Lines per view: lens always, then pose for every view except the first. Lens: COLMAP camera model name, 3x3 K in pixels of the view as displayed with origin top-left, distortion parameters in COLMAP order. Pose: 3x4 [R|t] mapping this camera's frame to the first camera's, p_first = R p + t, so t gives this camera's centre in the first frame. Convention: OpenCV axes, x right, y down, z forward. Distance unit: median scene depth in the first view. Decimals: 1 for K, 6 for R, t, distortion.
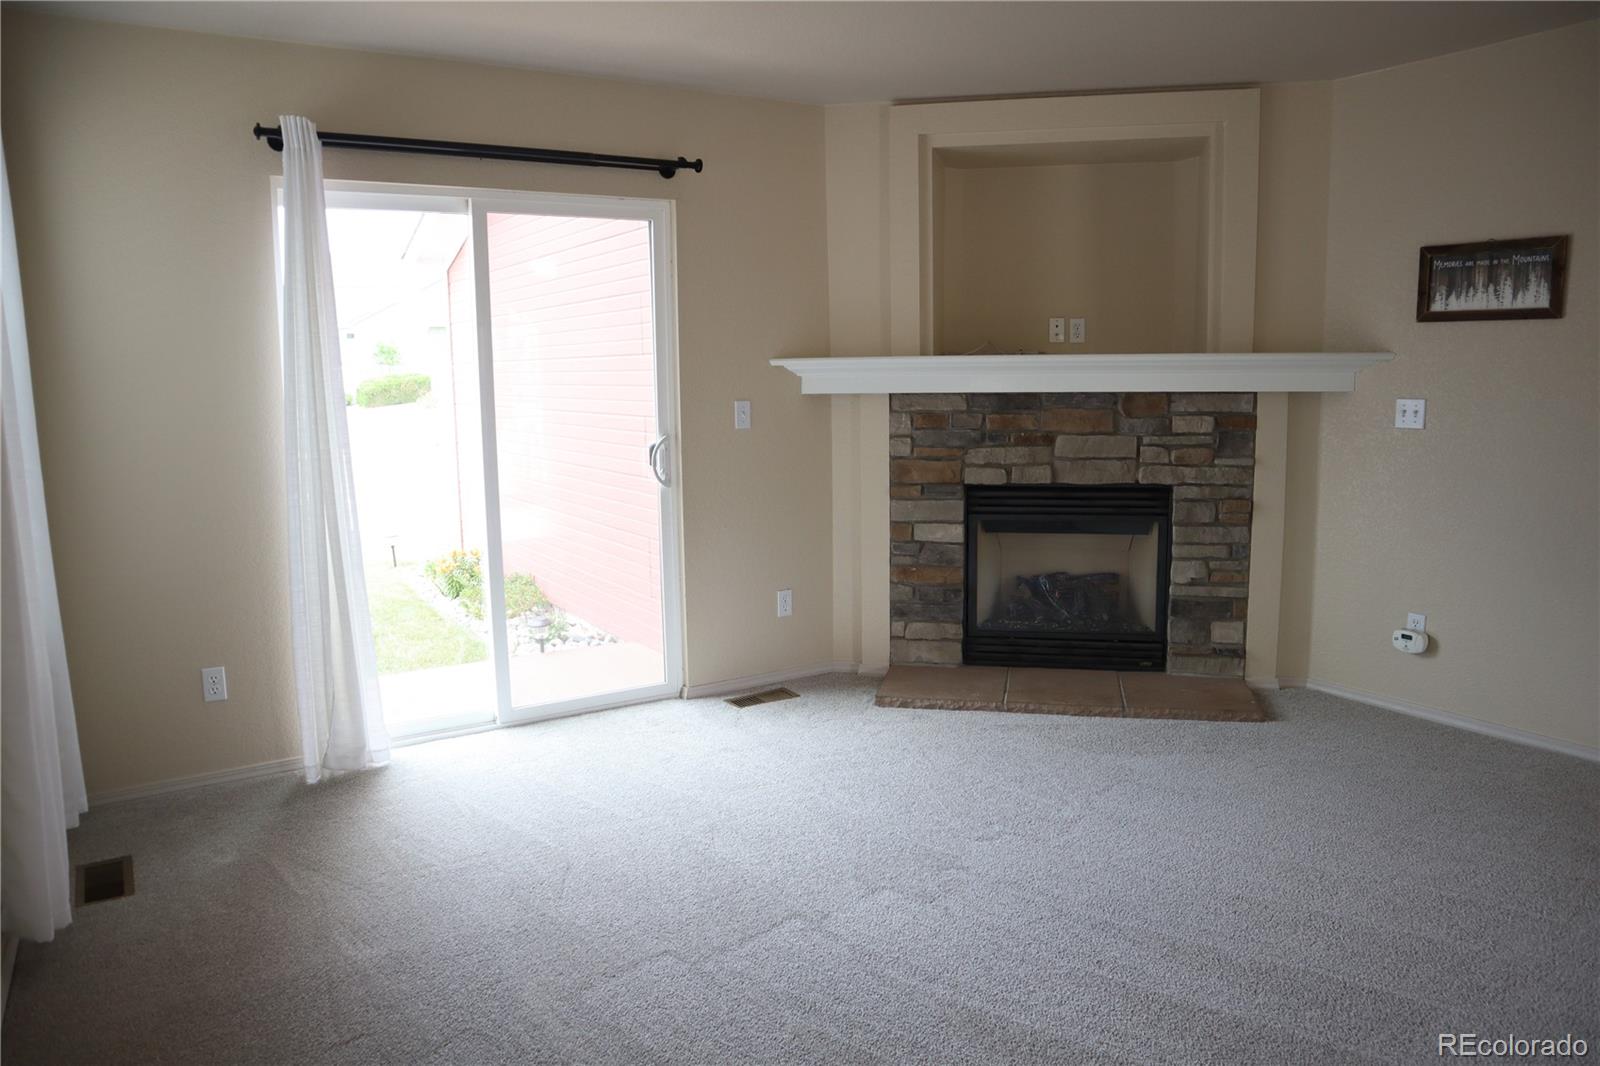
lens RADIAL K [[1125.1, 0, 814.4], [0, 1125.1, 529.1], [0, 0, 1]] dist [-0.080545, 0.038173]
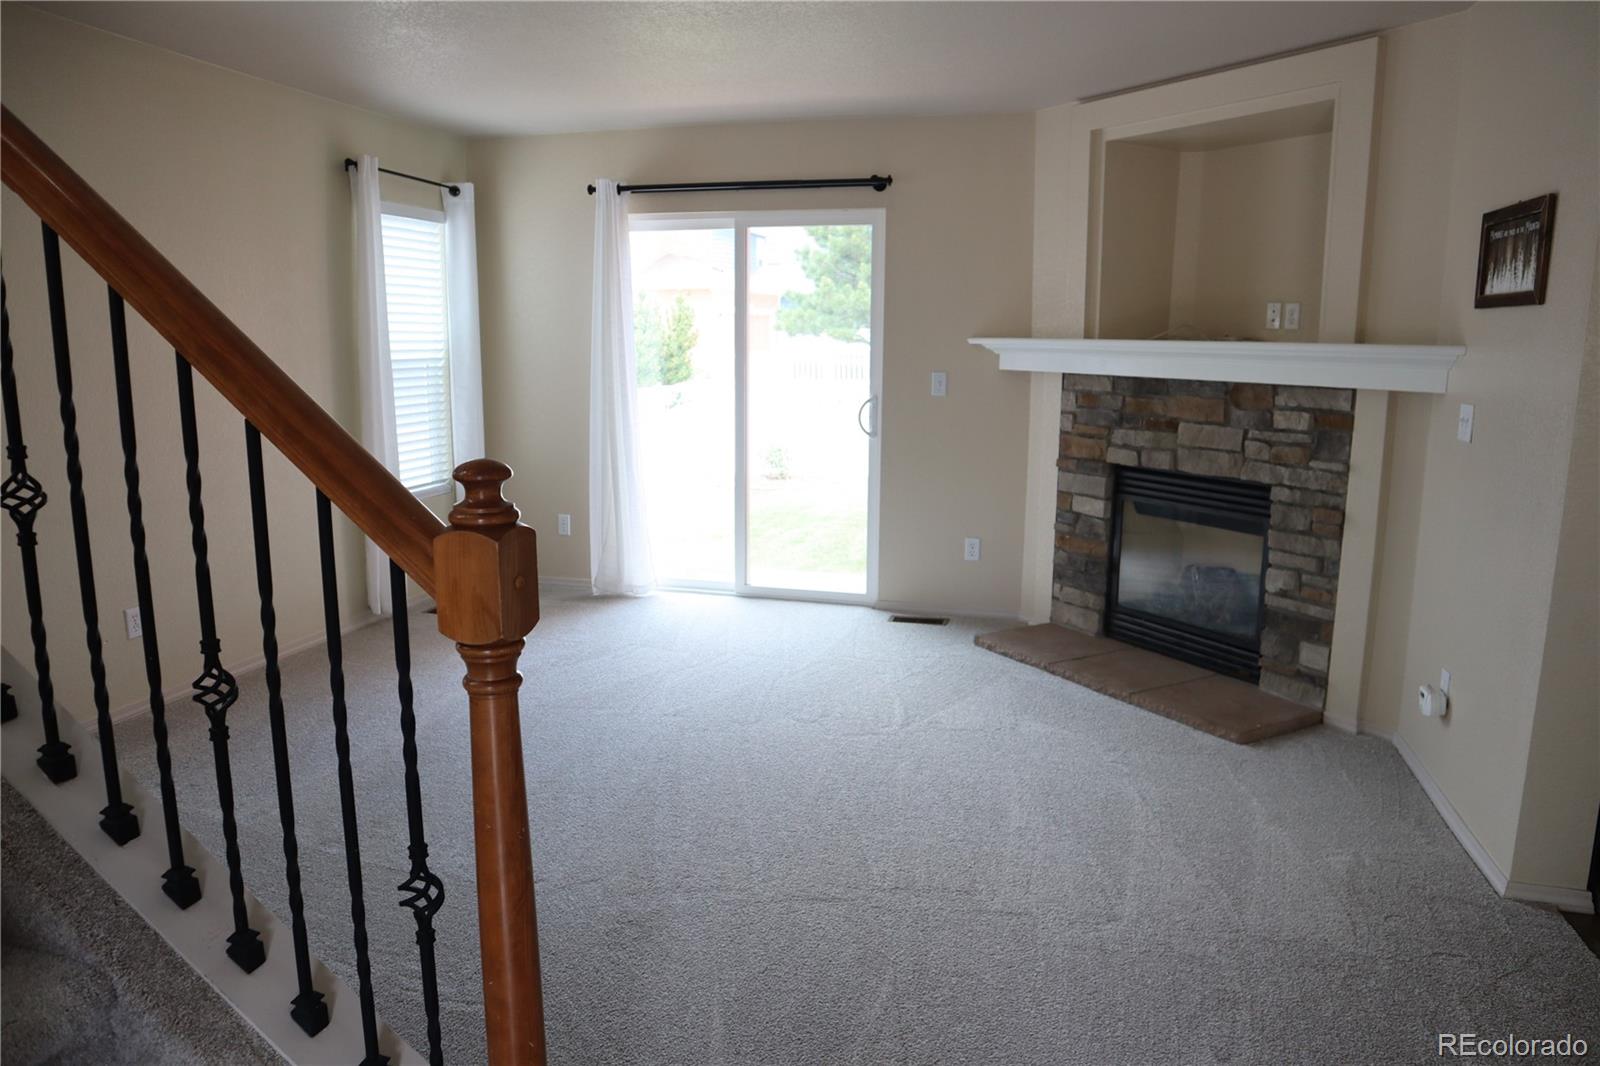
lens RADIAL K [[1125.1, 0, 834.5], [0, 1125.1, 543.8], [0, 0, 1]] dist [-0.080545, 0.038173]
pose [[0.677545, 0.154285, -0.719117, 0.743435], [-0.127115, 0.987601, 0.092121, -0.029942], [0.724413, 0.028994, 0.688756, 0.103883]]
